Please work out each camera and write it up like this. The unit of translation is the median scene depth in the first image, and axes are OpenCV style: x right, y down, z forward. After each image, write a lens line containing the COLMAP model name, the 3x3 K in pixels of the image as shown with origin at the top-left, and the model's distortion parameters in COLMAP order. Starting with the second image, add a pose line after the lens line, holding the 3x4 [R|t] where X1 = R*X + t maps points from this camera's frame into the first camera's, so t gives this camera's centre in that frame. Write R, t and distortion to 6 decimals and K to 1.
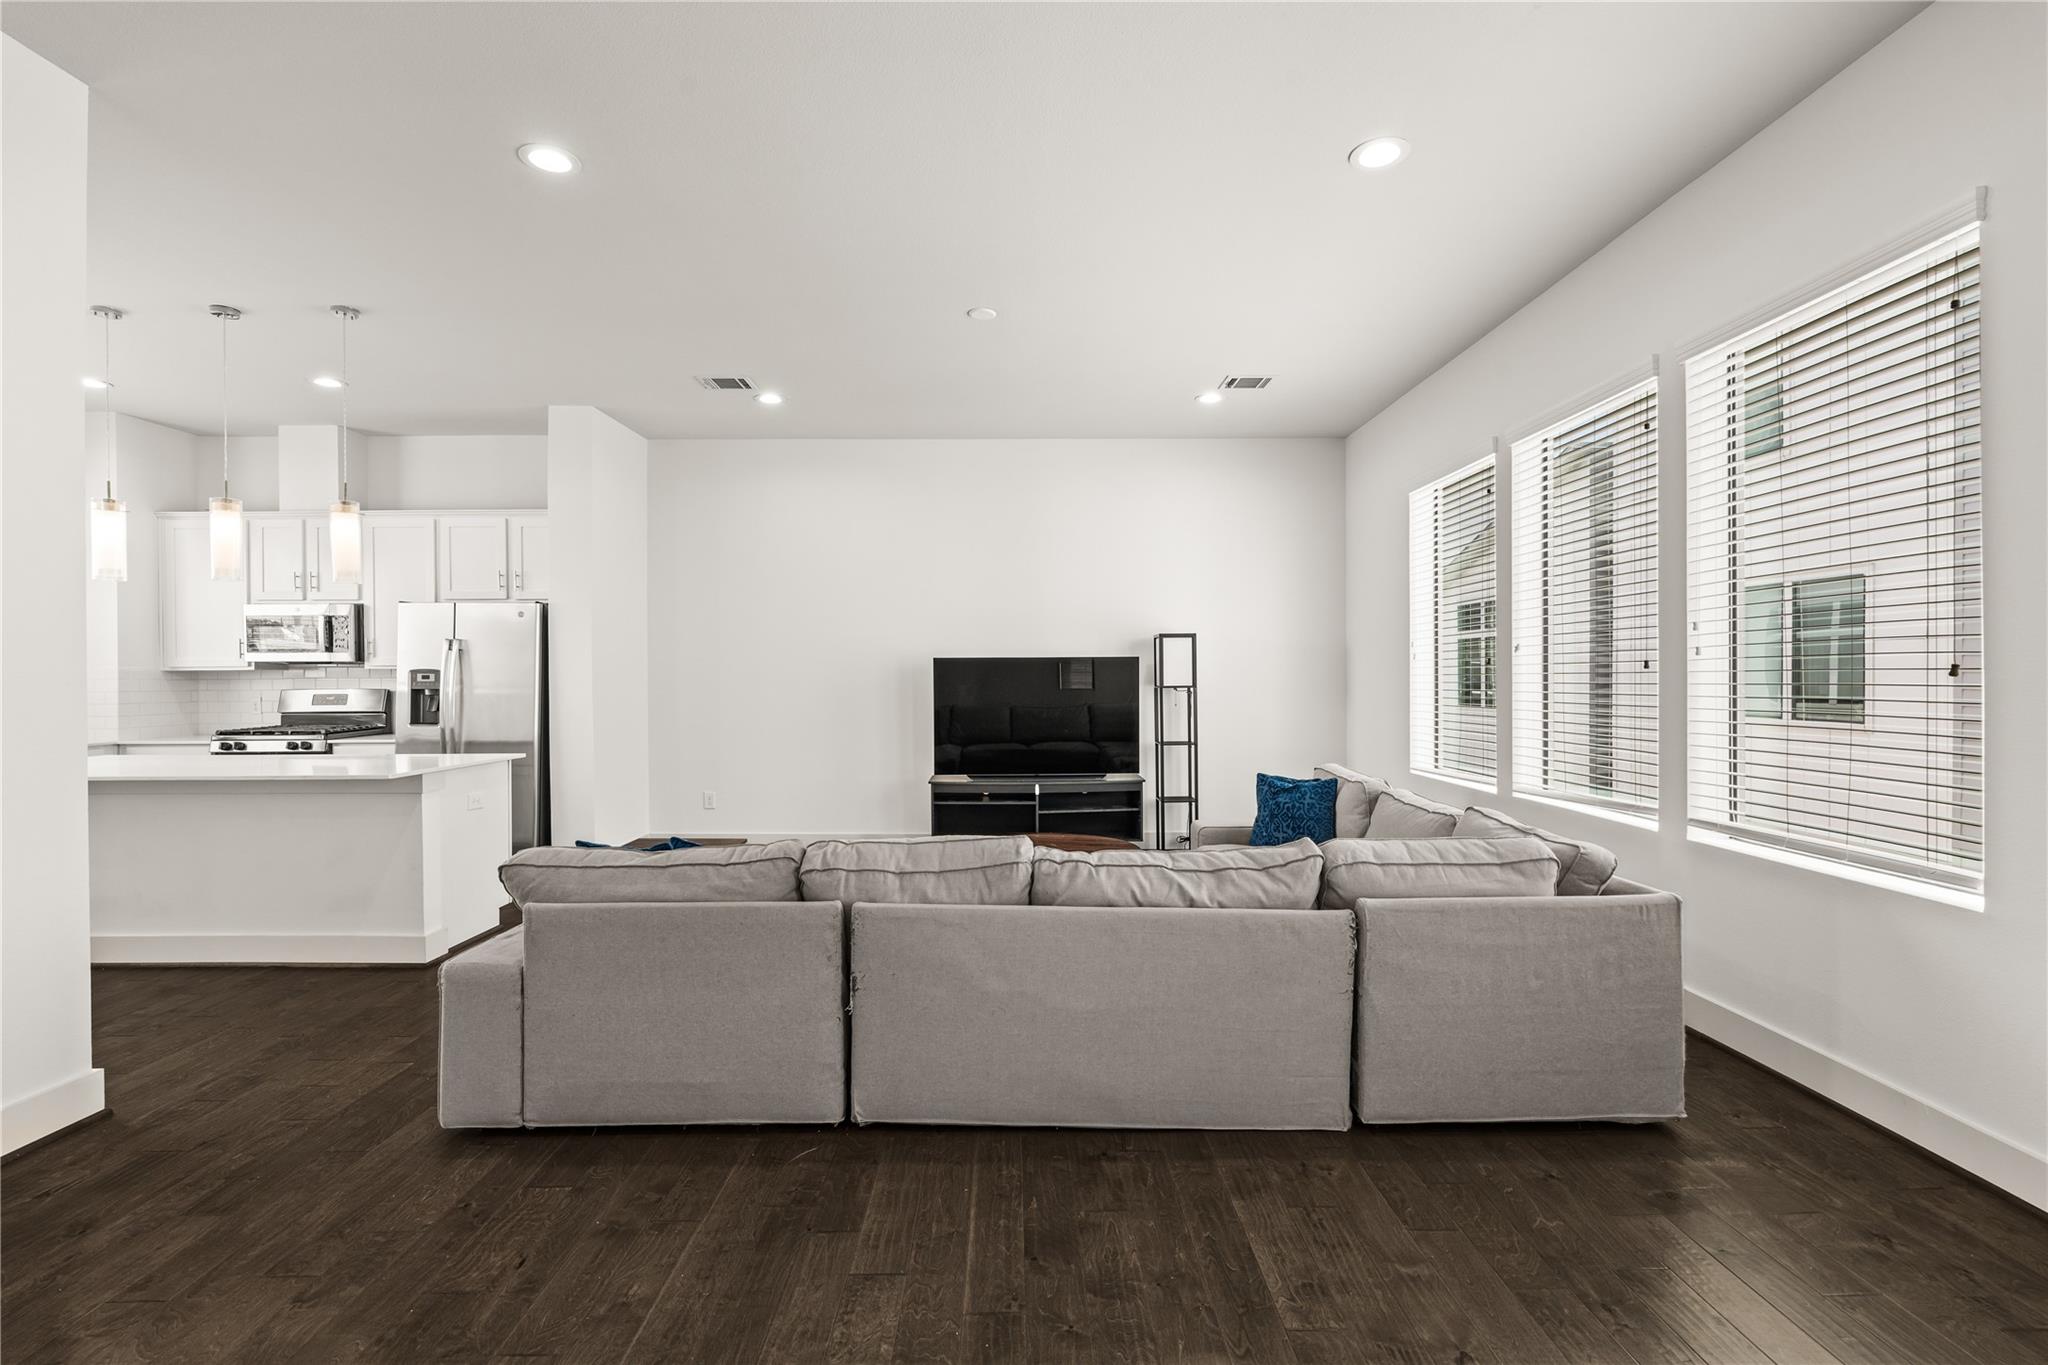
lens RADIAL K [[919.7, 0, 1025.9], [0, 919.7, 678.2], [0, 0, 1]] dist [-0.004531, 0.001270]
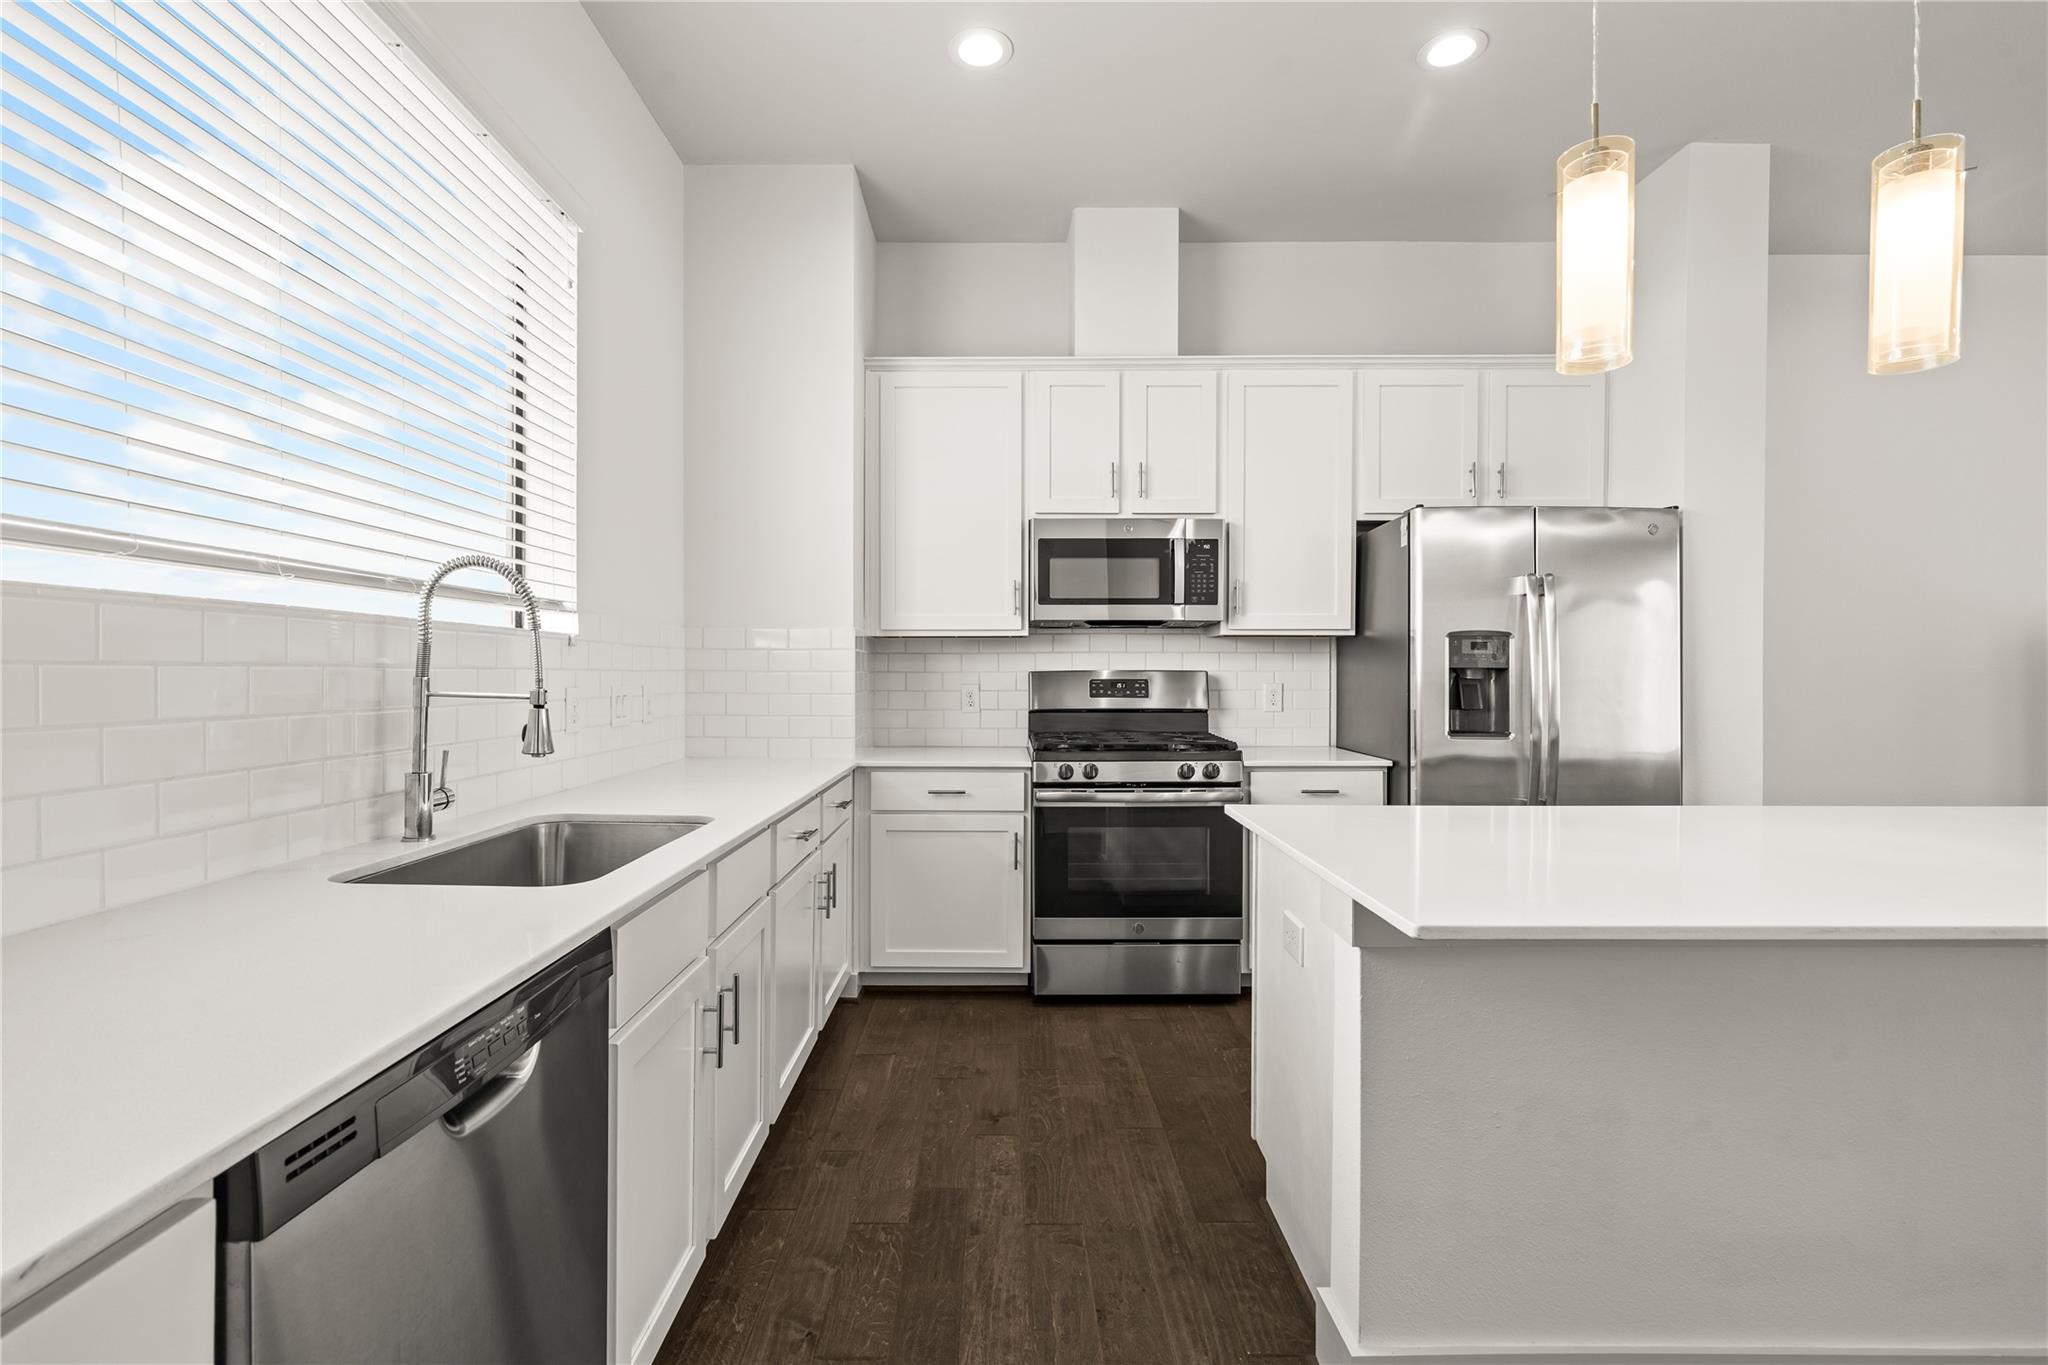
lens RADIAL K [[933.9, 0, 1003.7], [0, 933.9, 676.3], [0, 0, 1]] dist [0.001252, 0.000424]
pose [[0.999946, 0.004581, -0.009377, -0.930744], [-0.004588, 0.999989, -0.000647, 0.018149], [0.009374, 0.000690, 0.999956, 0.453359]]
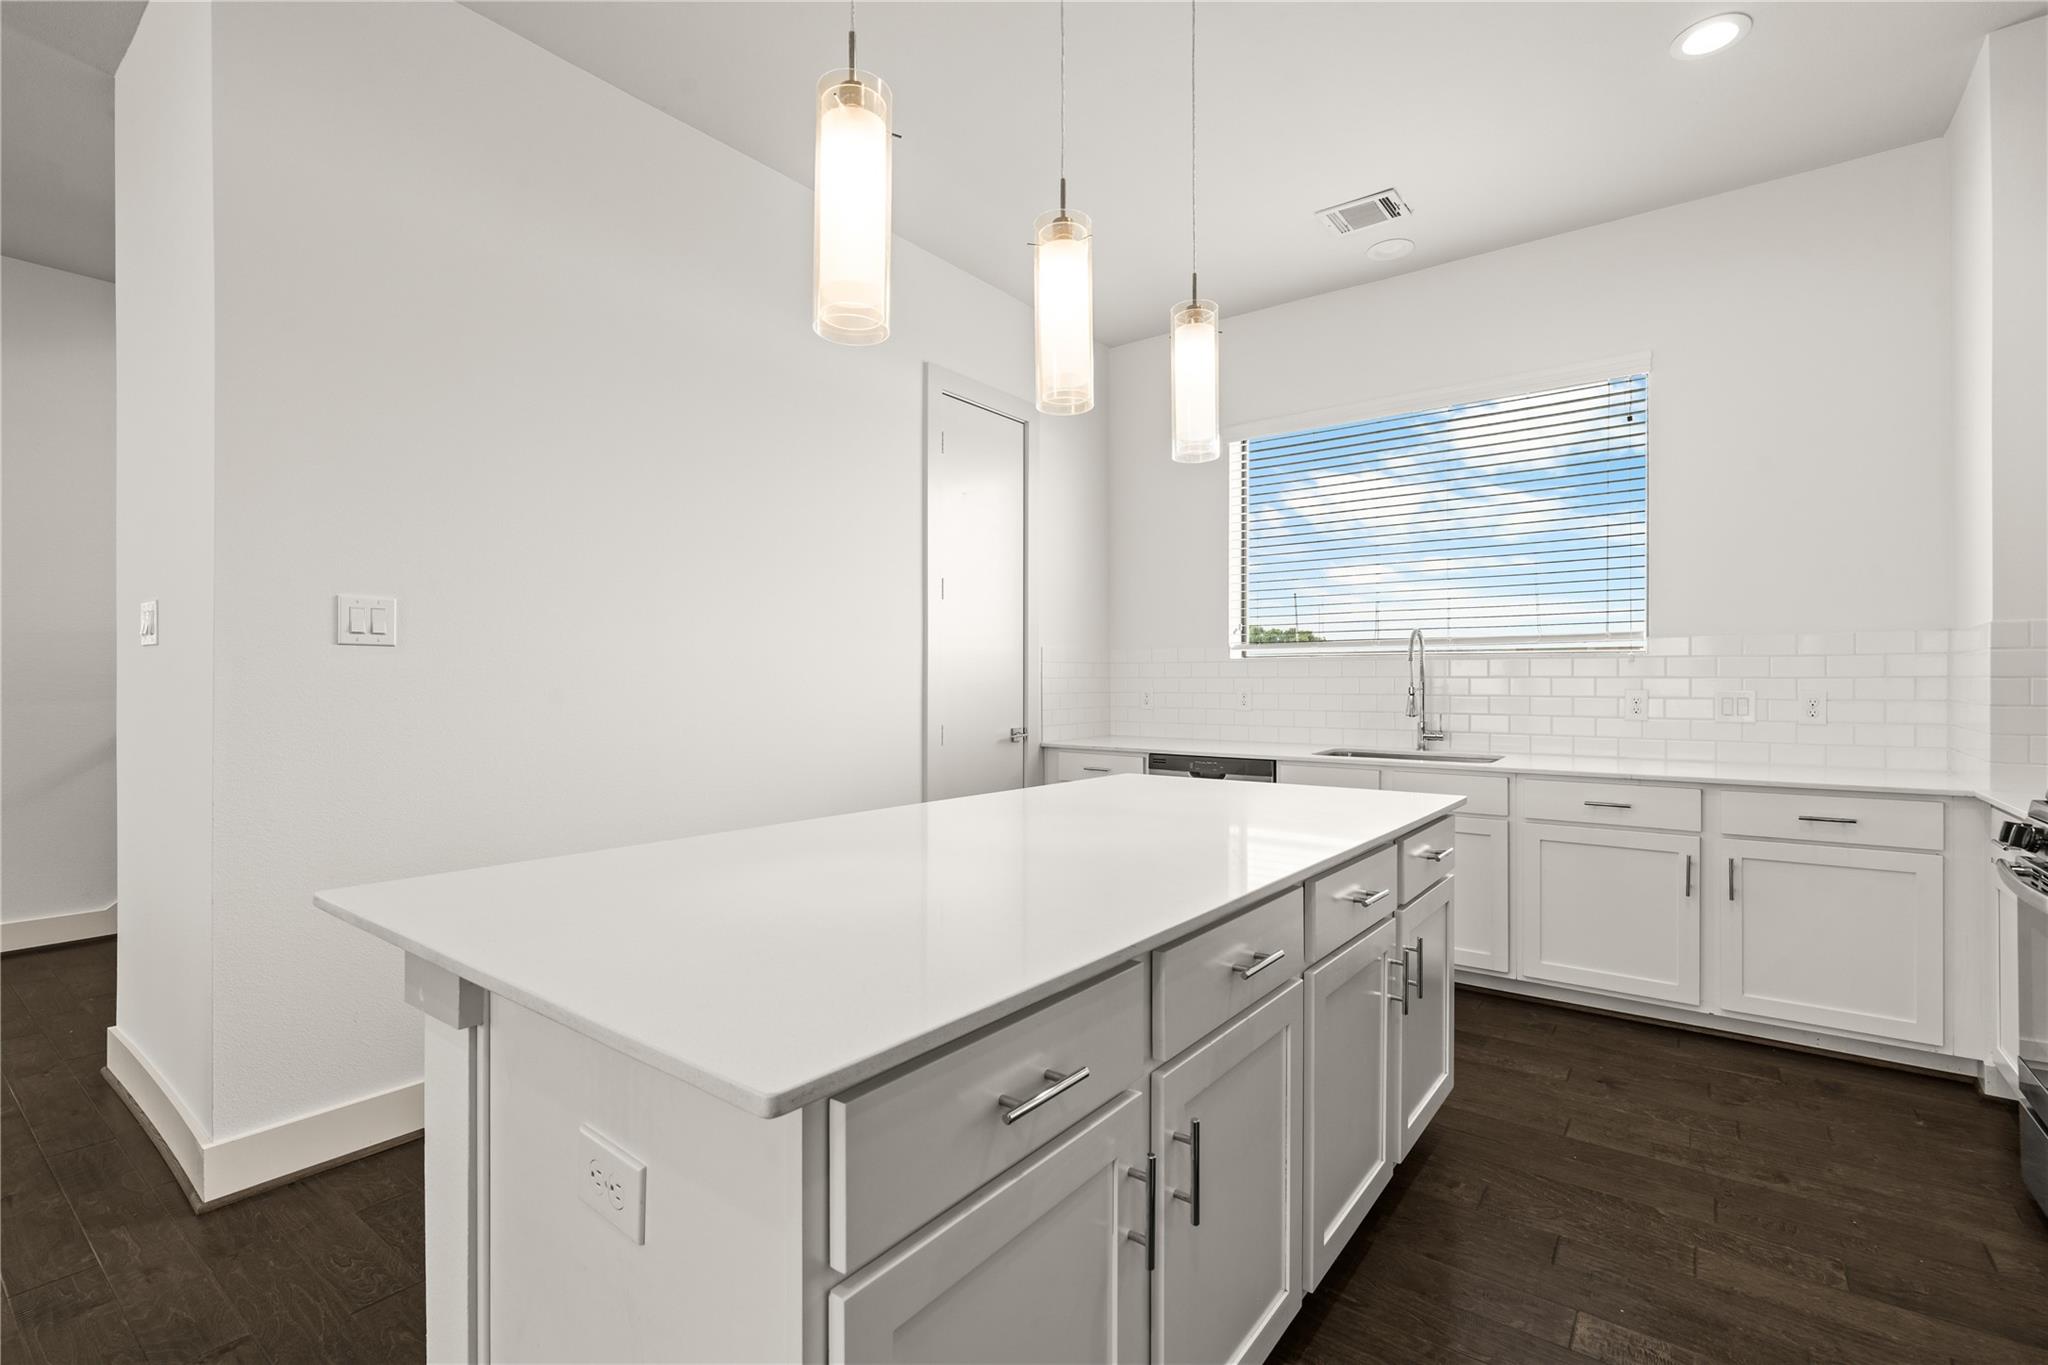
lens RADIAL K [[942.4, 0, 1023.5], [0, 942.4, 635.0], [0, 0, 1]] dist [0.020530, 0.000257]
pose [[-0.610780, -0.036650, -0.790952, -0.377884], [-0.002653, 0.999017, -0.044242, 0.017108], [0.791796, -0.024923, -0.610277, 0.941316]]
